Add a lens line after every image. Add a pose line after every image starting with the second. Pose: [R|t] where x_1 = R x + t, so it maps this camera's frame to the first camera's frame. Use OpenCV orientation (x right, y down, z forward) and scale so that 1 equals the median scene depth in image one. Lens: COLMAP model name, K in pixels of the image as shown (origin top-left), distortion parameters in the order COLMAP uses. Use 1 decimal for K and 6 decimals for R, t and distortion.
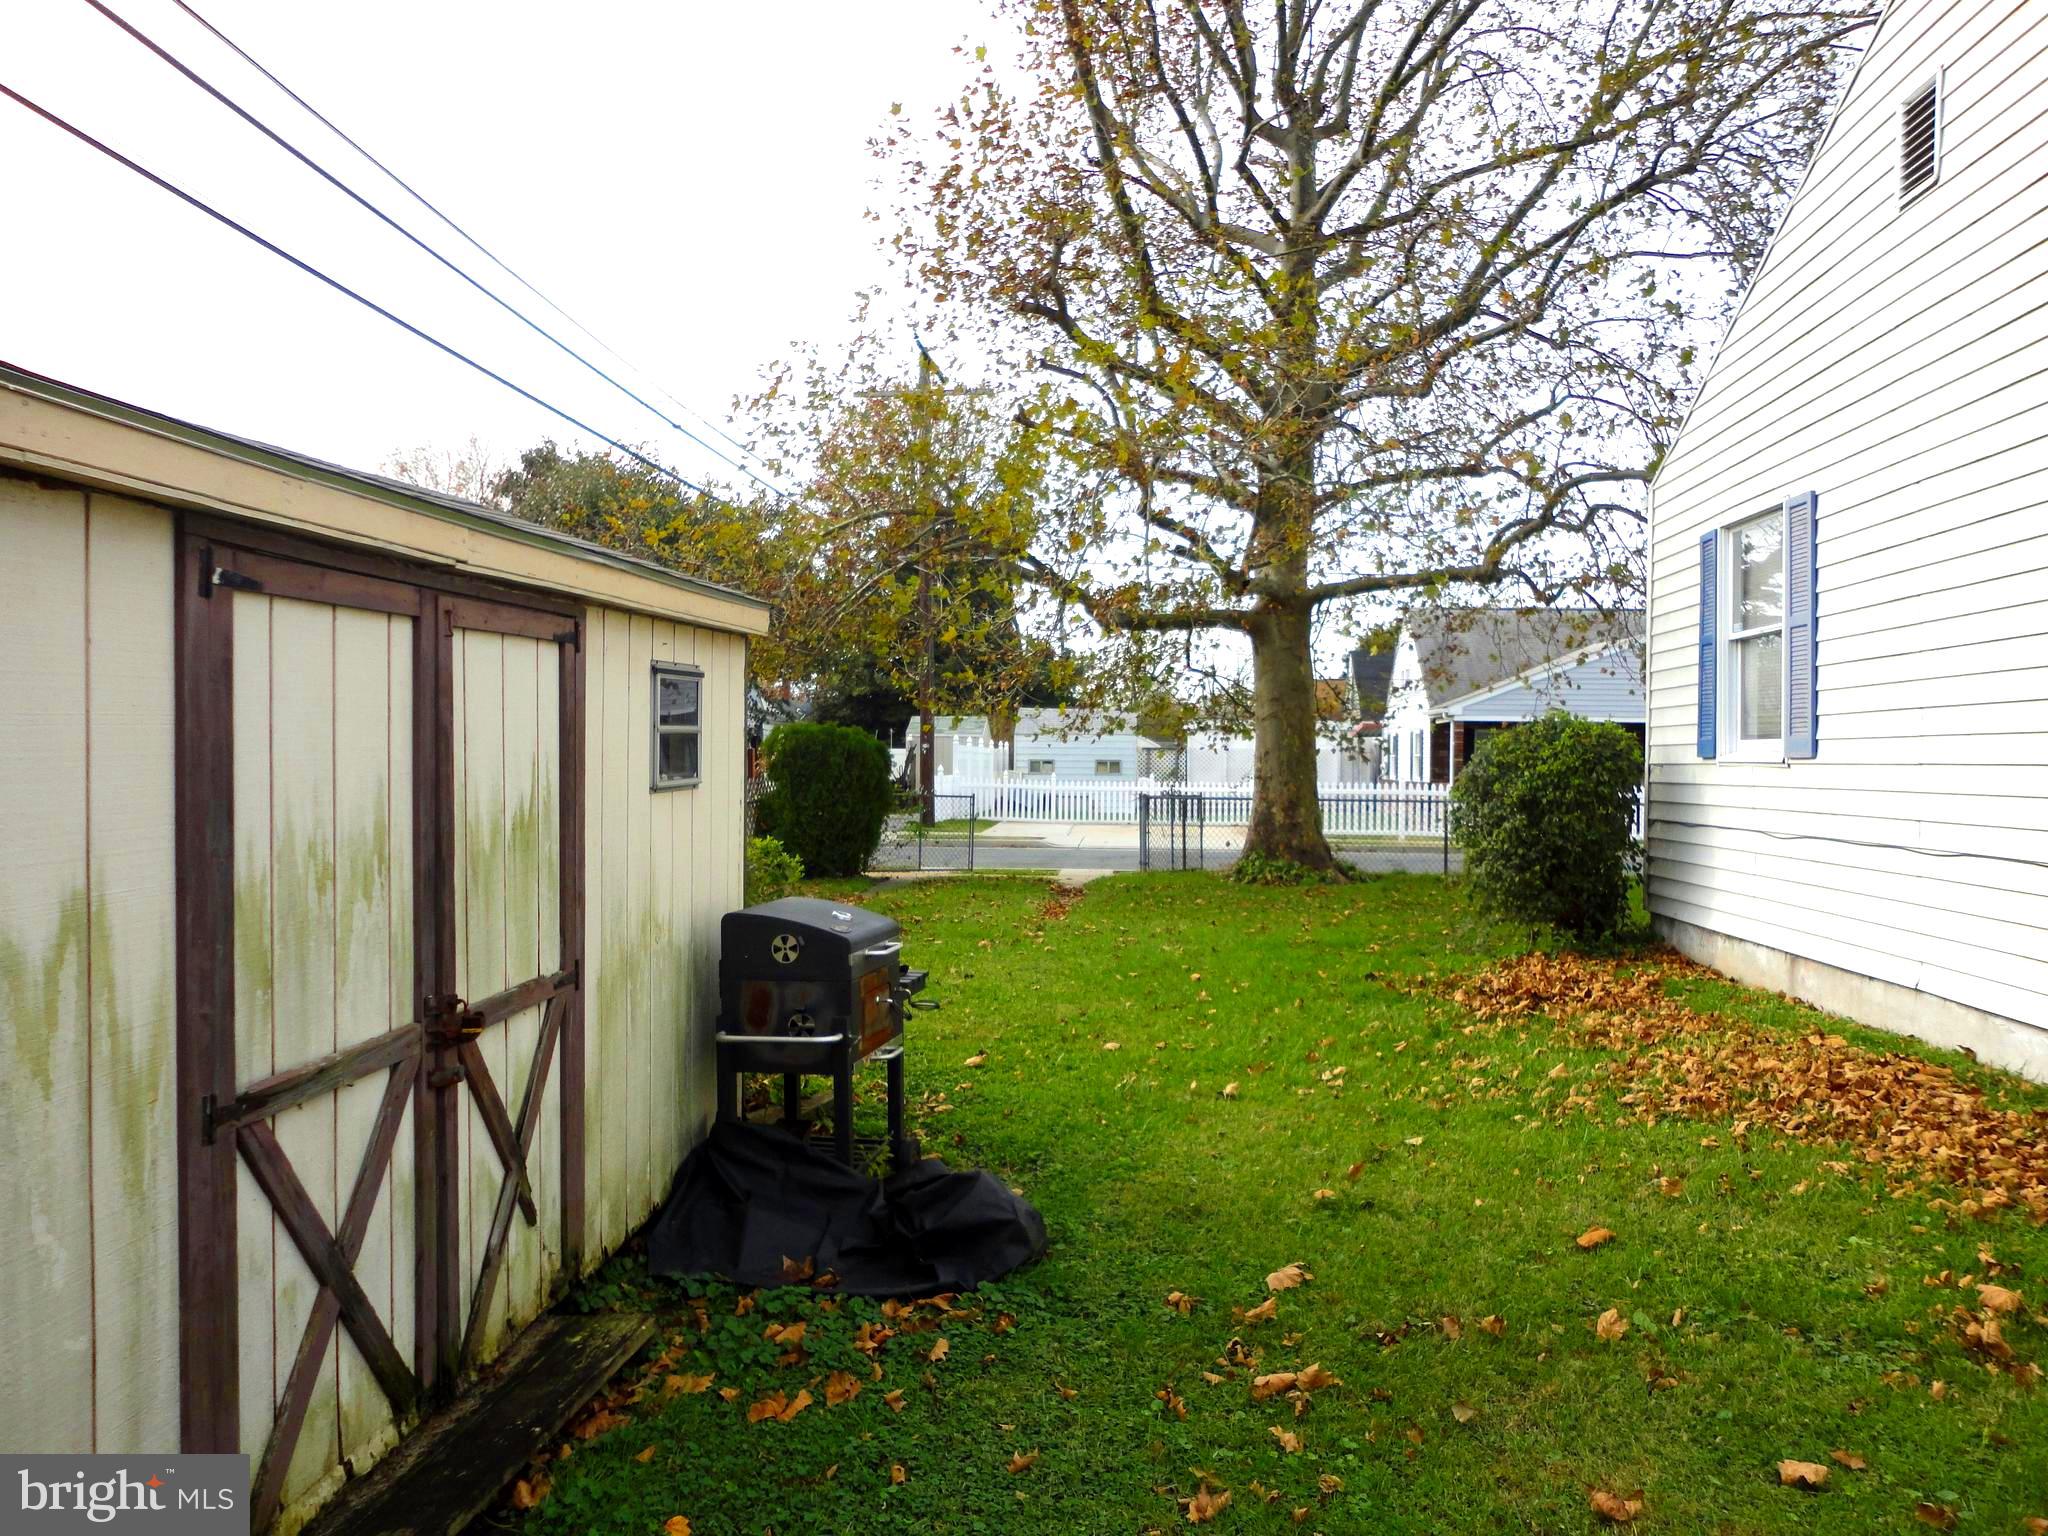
lens RADIAL K [[1475.3, 0, 1025.4], [0, 1475.3, 766.2], [0, 0, 1]] dist [-0.010597, 0.005493]
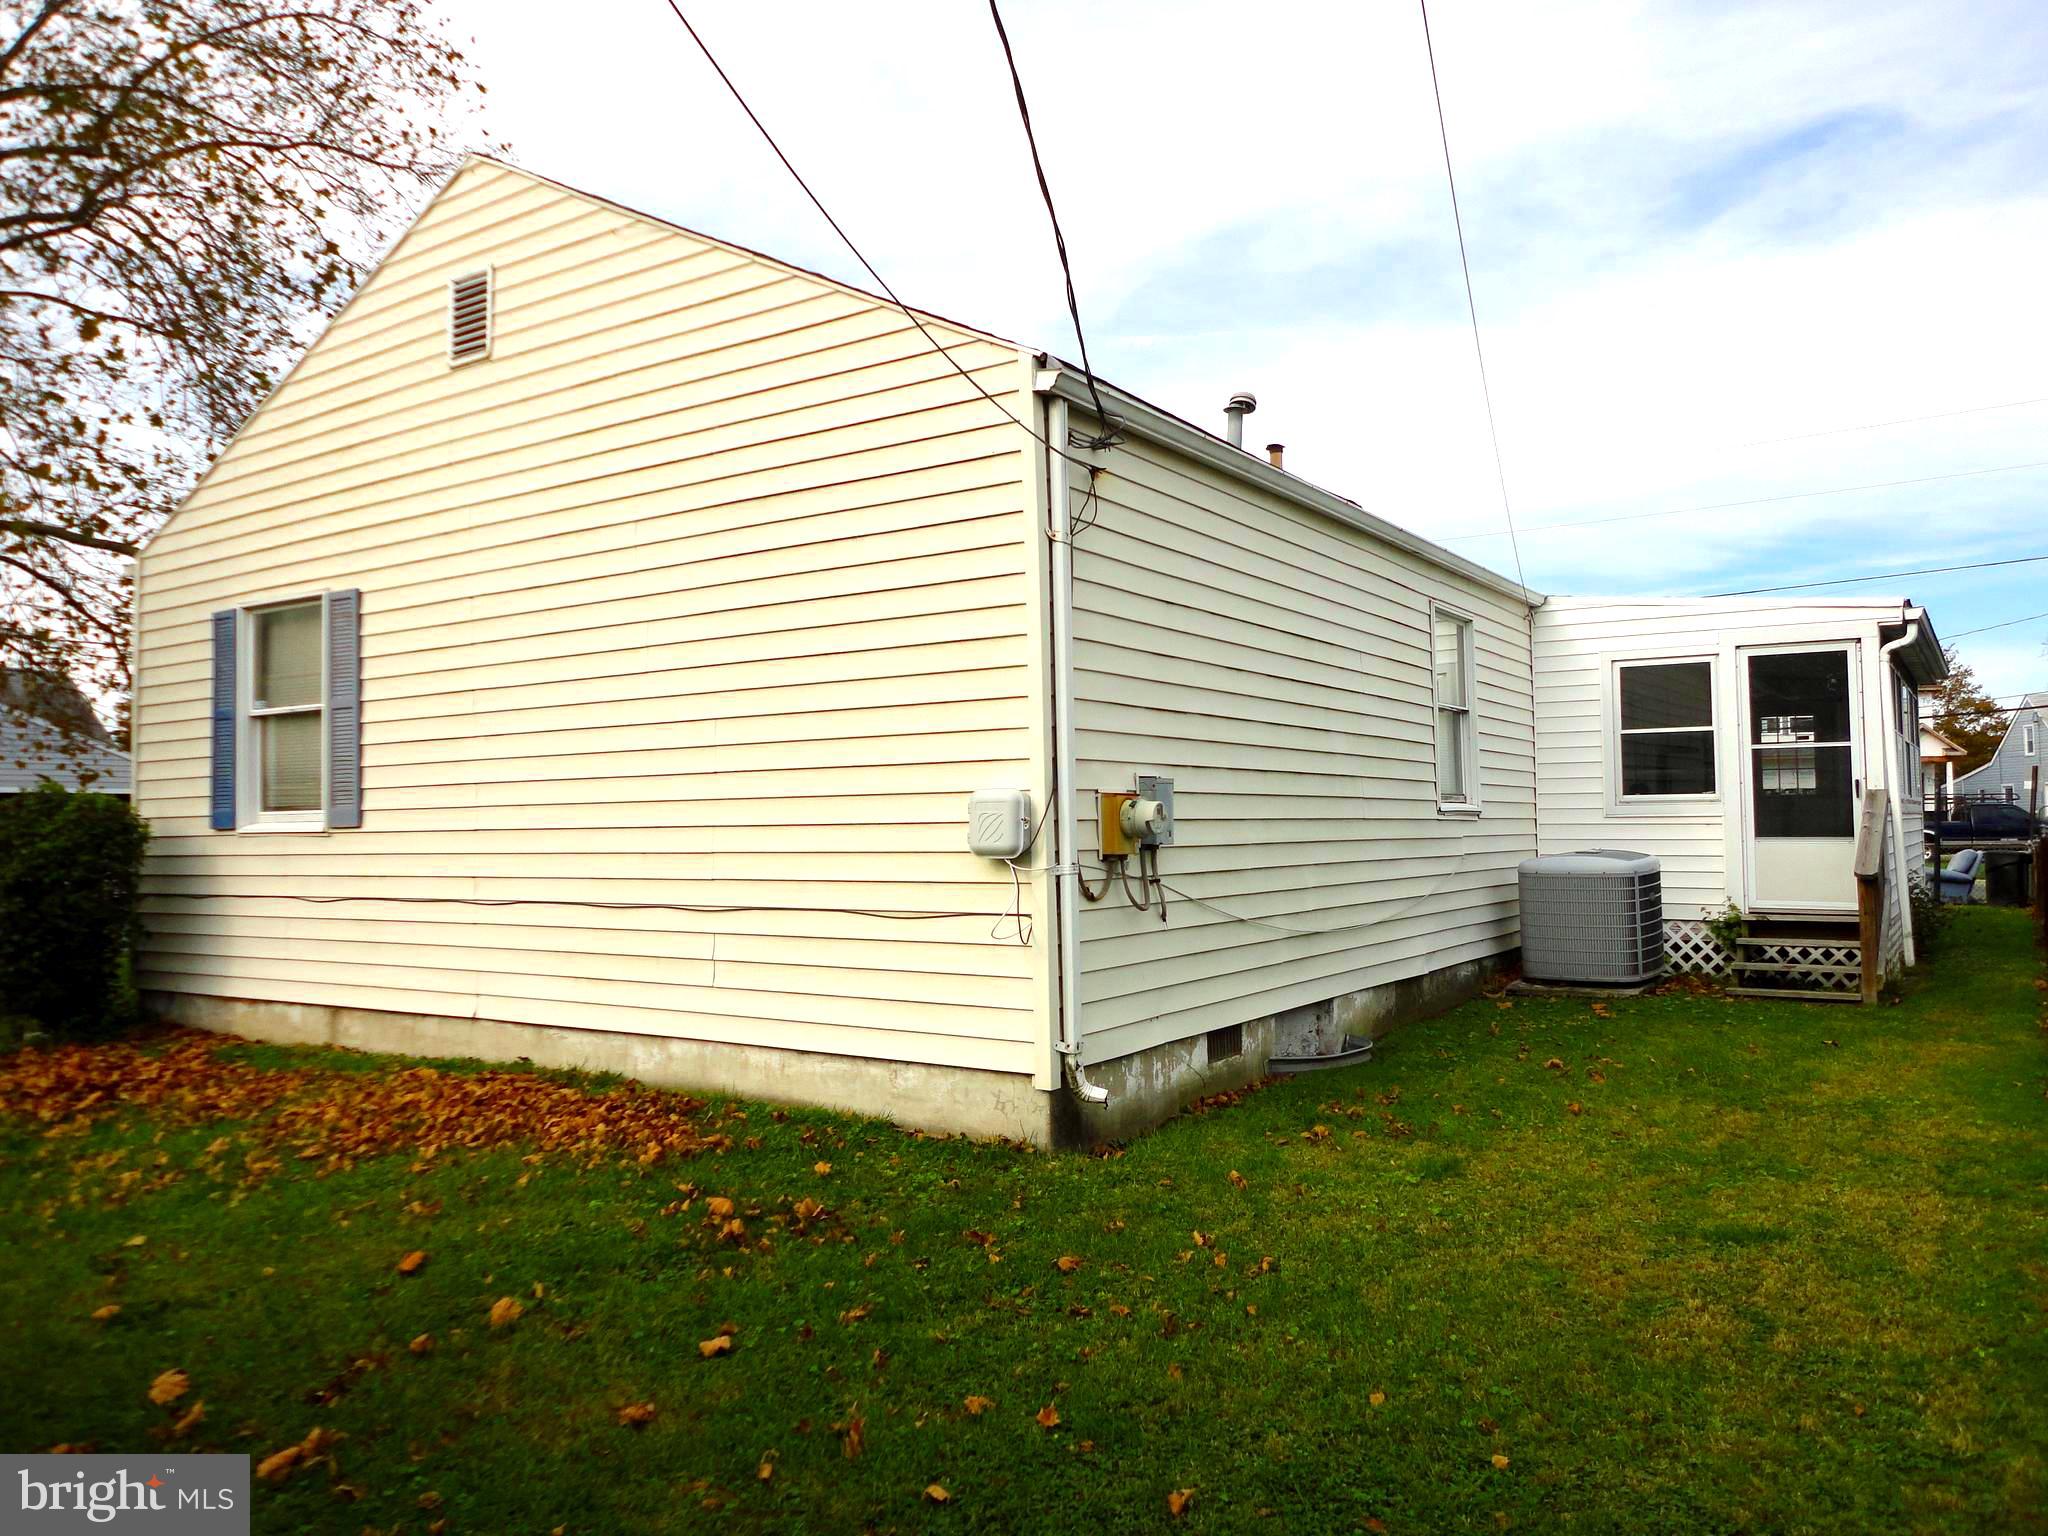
lens RADIAL K [[1475.3, 0, 1025.0], [0, 1475.3, 769.2], [0, 0, 1]] dist [-0.010597, 0.005493]
pose [[0.471894, 0.010710, 0.881590, -0.219603], [0.028187, 0.999232, -0.027227, -0.004888], [-0.881205, 0.037698, 0.471229, 0.030286]]
